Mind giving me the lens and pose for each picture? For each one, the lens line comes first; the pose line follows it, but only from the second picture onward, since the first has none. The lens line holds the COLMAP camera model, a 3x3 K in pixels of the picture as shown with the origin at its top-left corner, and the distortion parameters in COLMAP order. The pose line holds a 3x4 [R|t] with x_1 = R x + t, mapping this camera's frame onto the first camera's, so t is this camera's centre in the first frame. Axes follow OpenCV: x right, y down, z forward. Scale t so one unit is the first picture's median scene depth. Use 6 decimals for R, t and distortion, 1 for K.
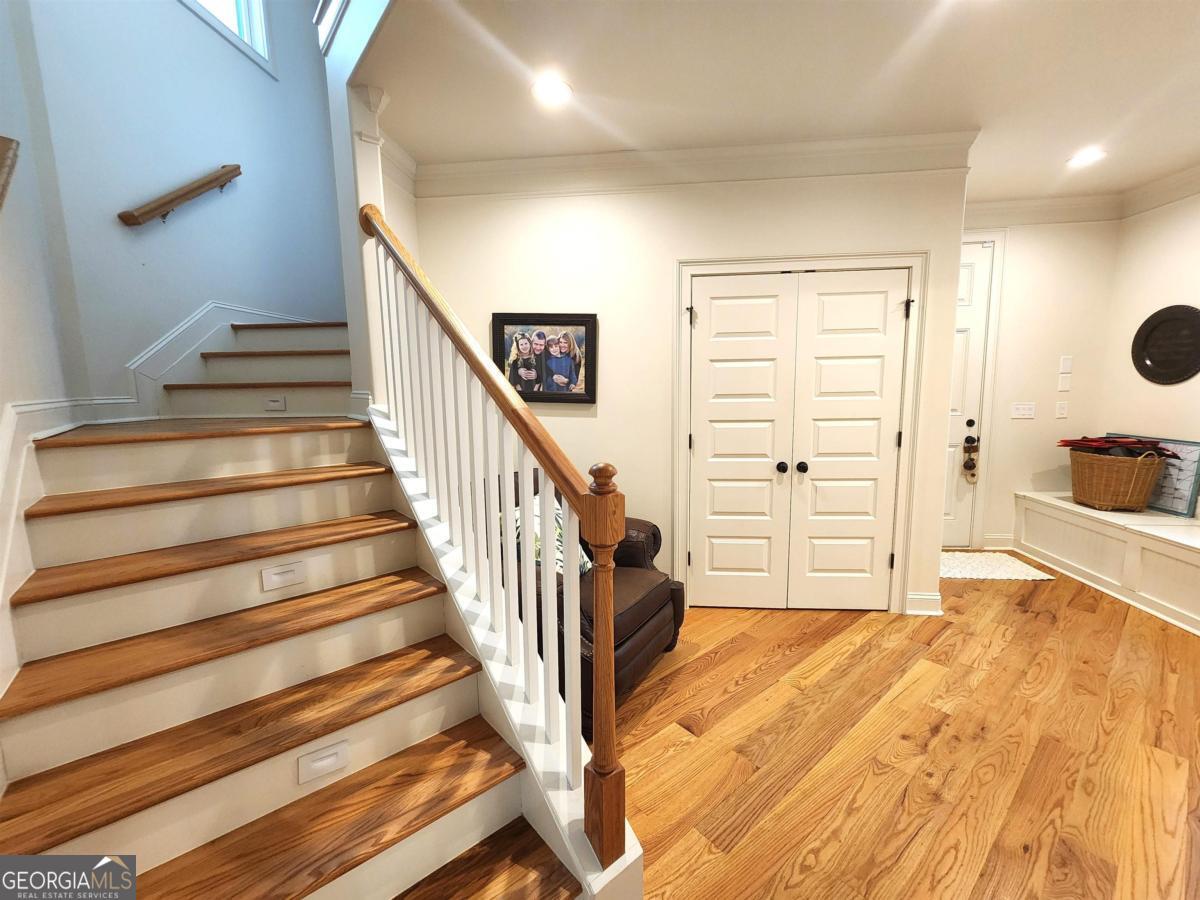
lens RADIAL K [[495.0, 0, 594.9], [0, 495.0, 451.2], [0, 0, 1]] dist [-0.000617, -0.000011]
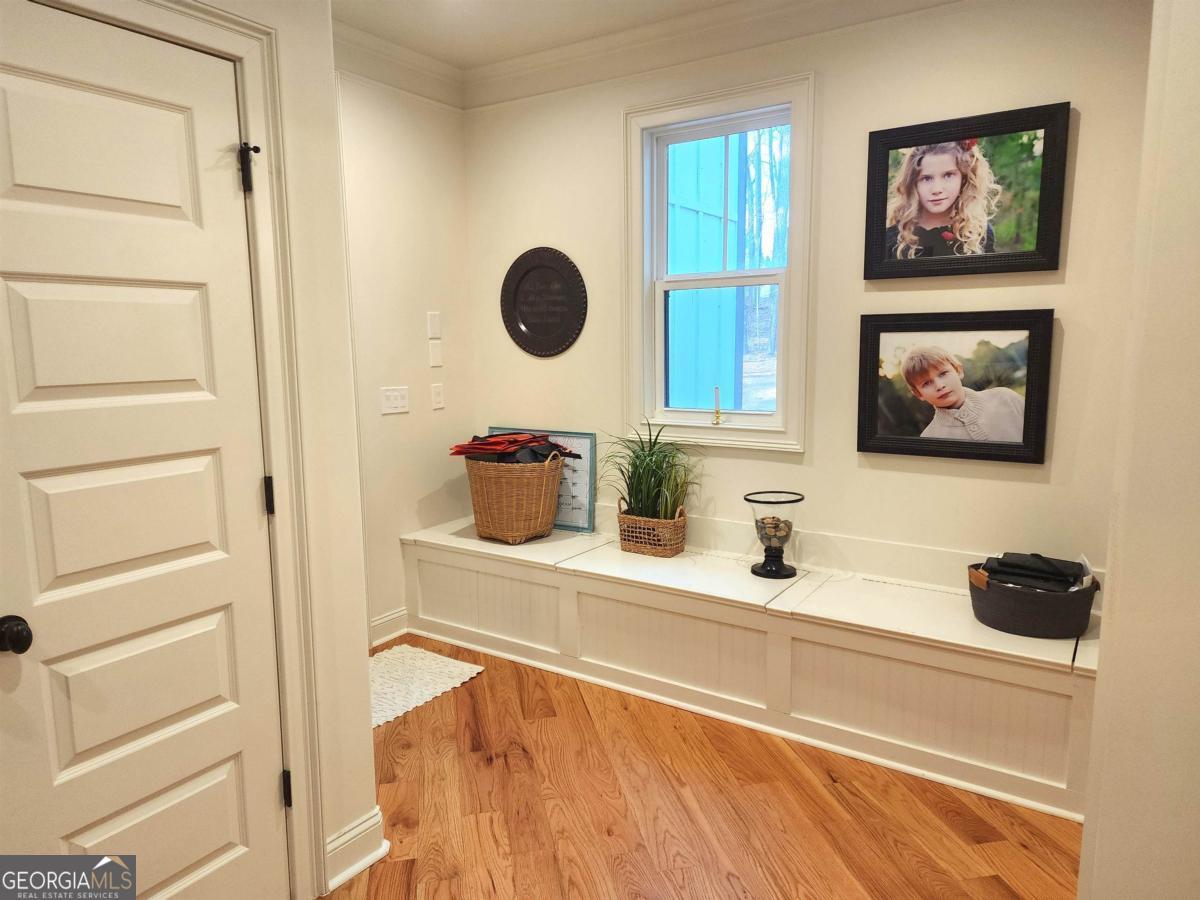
lens RADIAL K [[802.8, 0, 599.7], [0, 802.8, 449.2], [0, 0, 1]] dist [0.069766, -0.056132]
pose [[0.461980, -0.105844, 0.880552, 0.140285], [0.120052, 0.991178, 0.056156, -0.057448], [-0.878728, 0.079769, 0.470611, 0.391409]]
